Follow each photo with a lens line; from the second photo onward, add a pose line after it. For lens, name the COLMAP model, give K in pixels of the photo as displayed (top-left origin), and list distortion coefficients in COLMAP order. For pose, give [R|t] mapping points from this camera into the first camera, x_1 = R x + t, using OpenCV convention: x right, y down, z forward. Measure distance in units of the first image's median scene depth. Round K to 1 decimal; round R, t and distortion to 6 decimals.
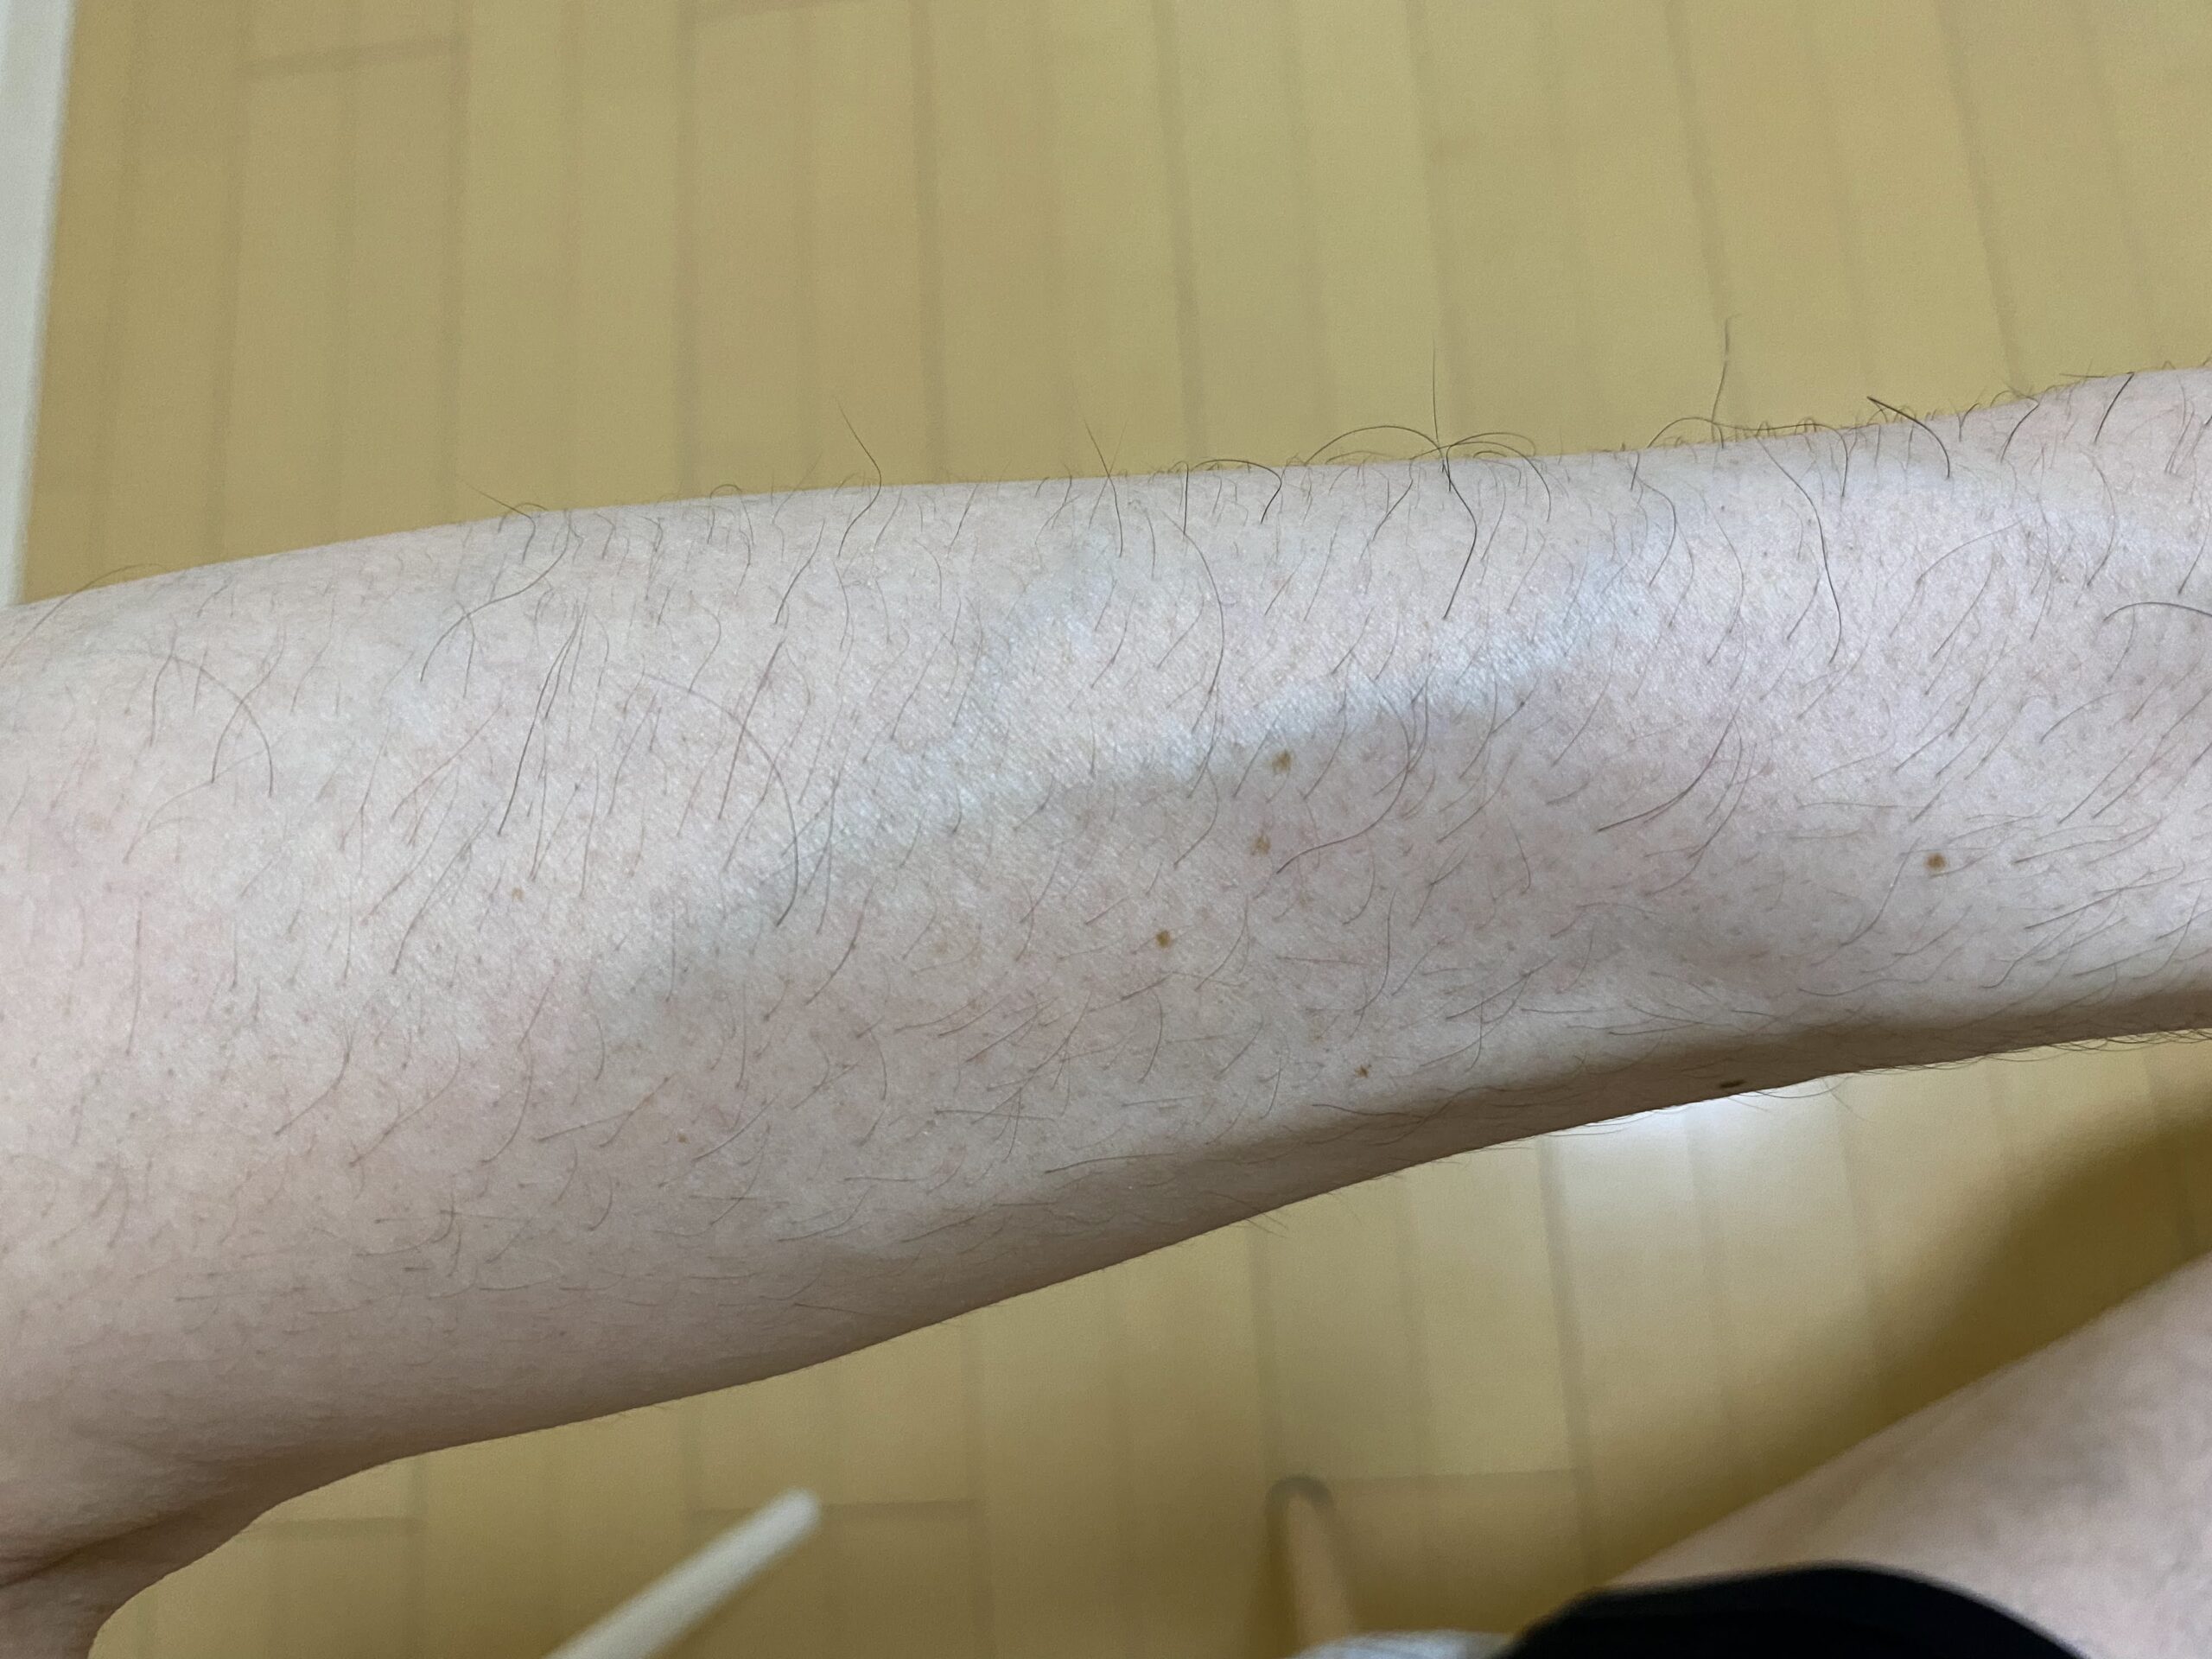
lens RADIAL K [[1673.9, 0, 1106.0], [0, 1673.9, 829.5], [0, 0, 1]] dist [0.069530, -0.151924]
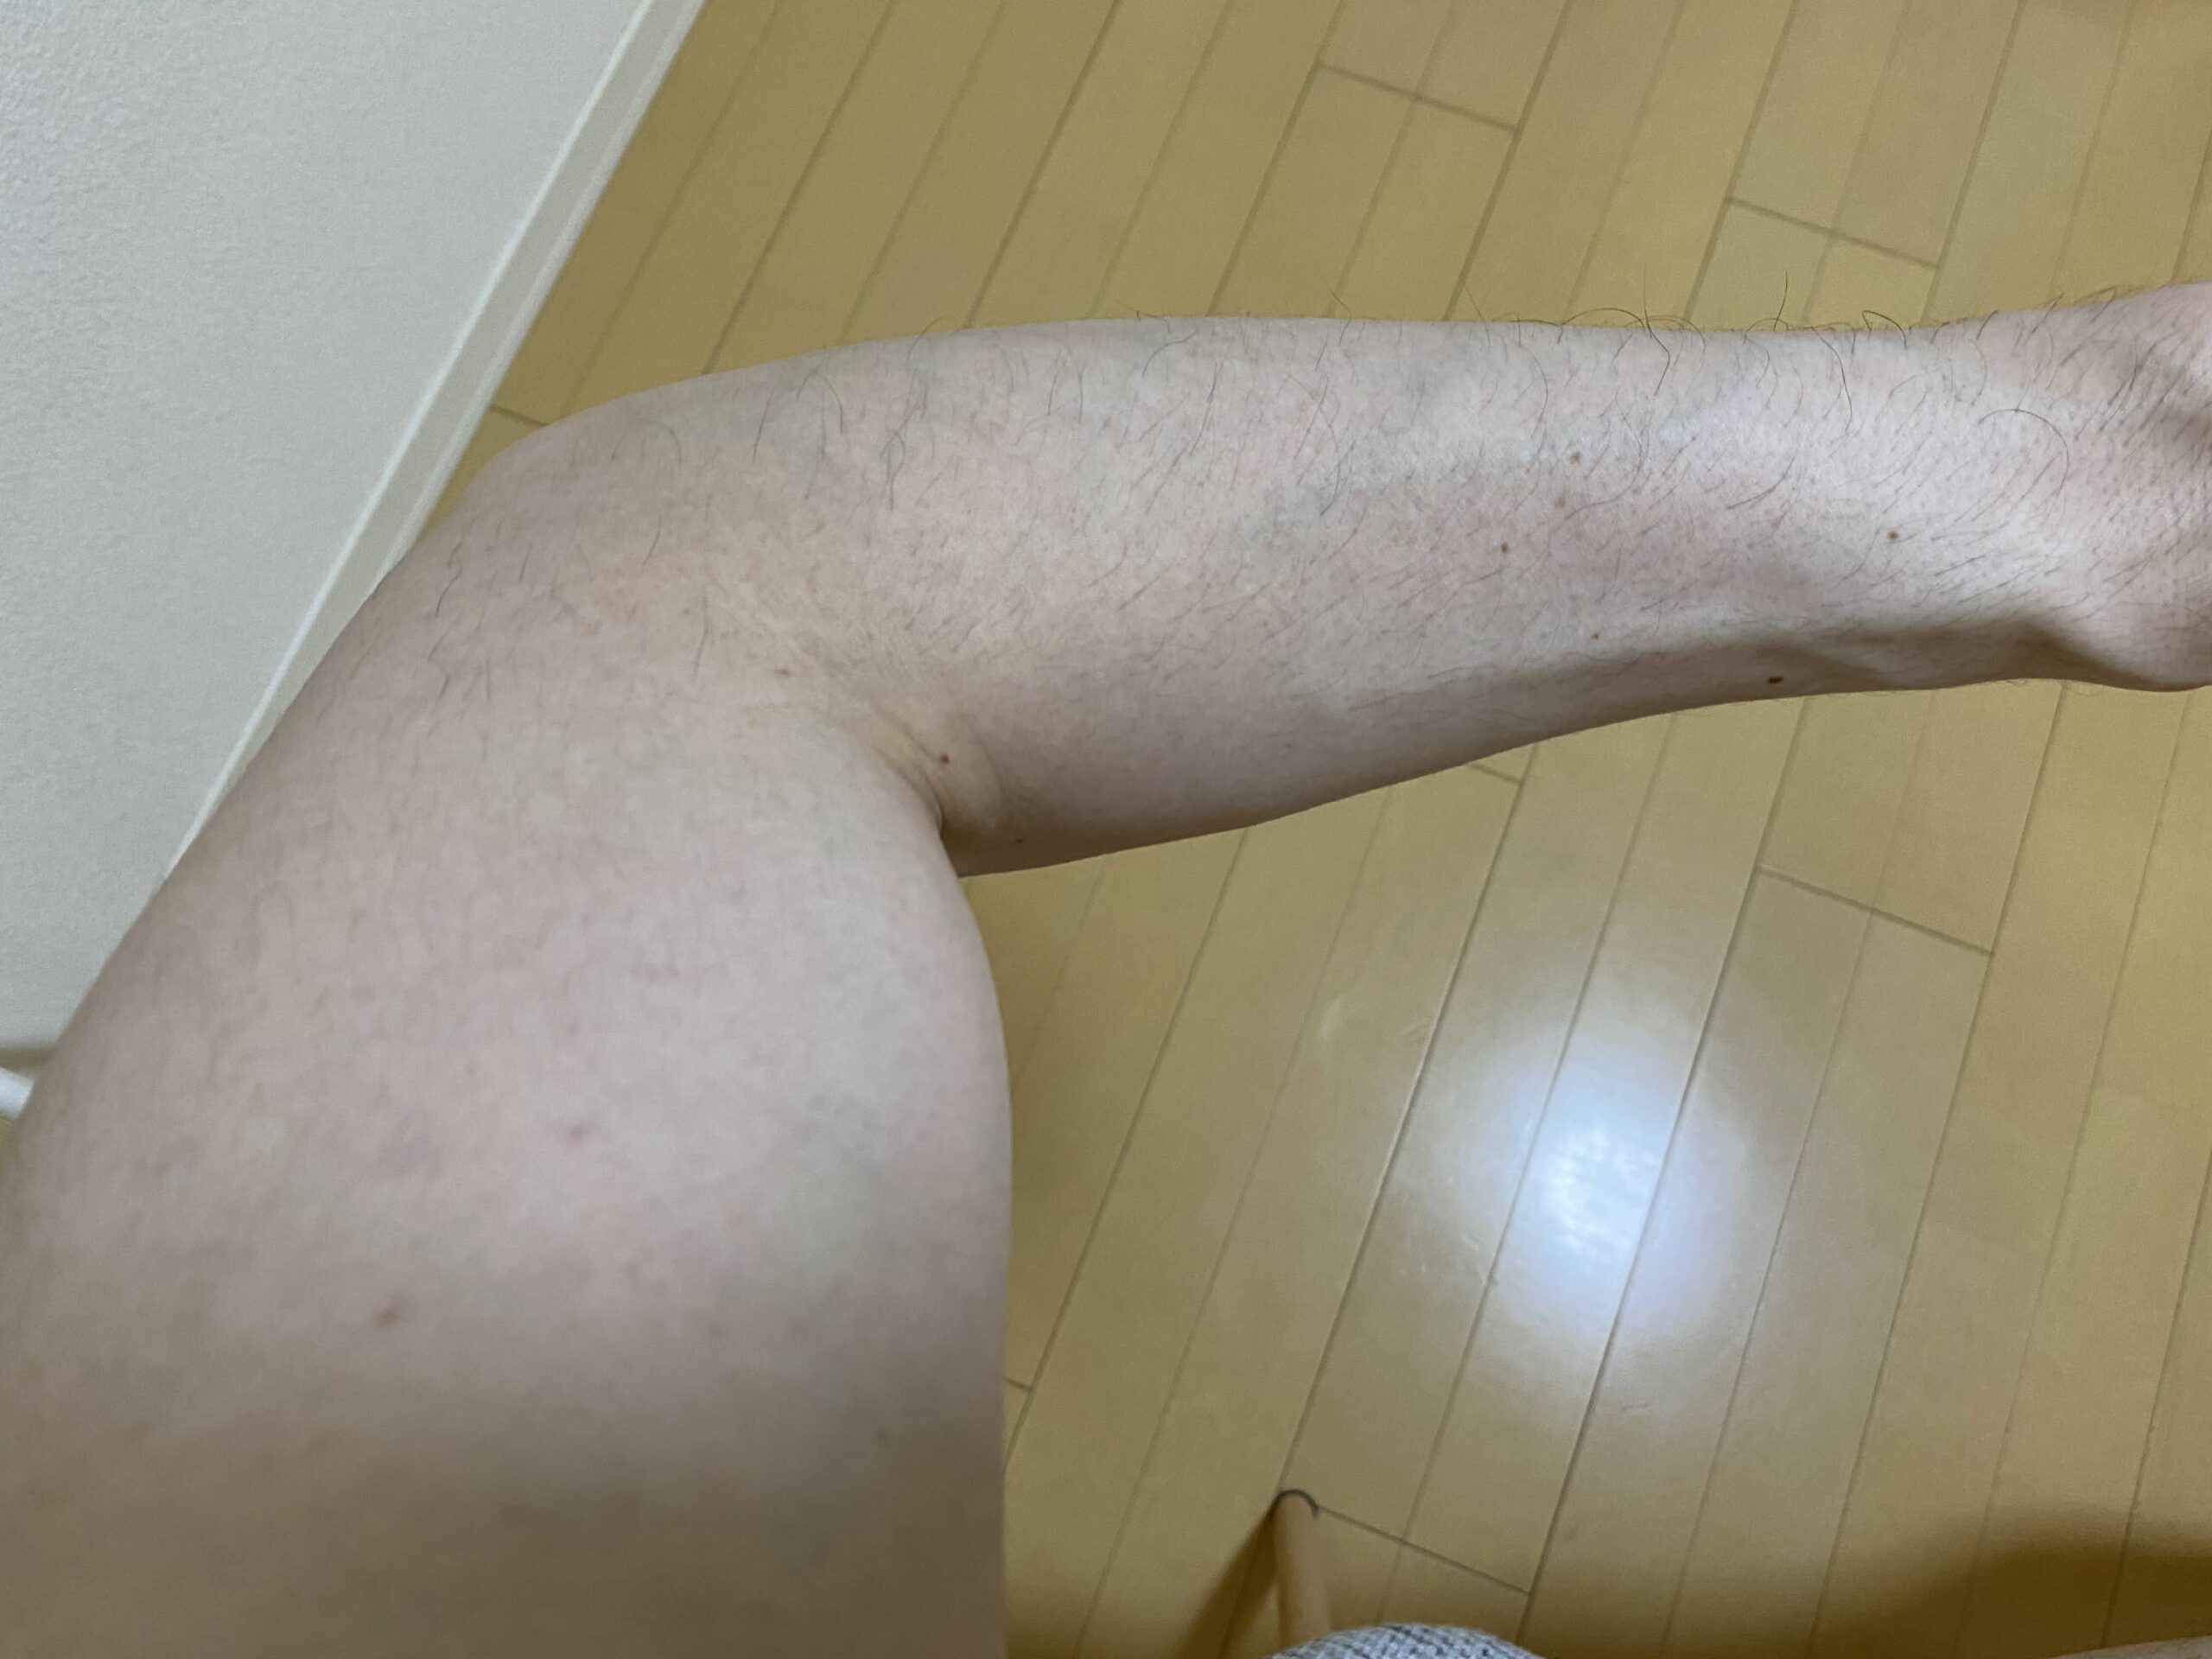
lens RADIAL K [[1691.9, 0, 1106.0], [0, 1691.9, 829.5], [0, 0, 1]] dist [0.001296, 0.001740]
pose [[0.994875, 0.063459, 0.078723, -0.557997], [-0.059813, 0.997062, -0.047845, 0.510774], [-0.081528, 0.042891, 0.995748, -0.880871]]
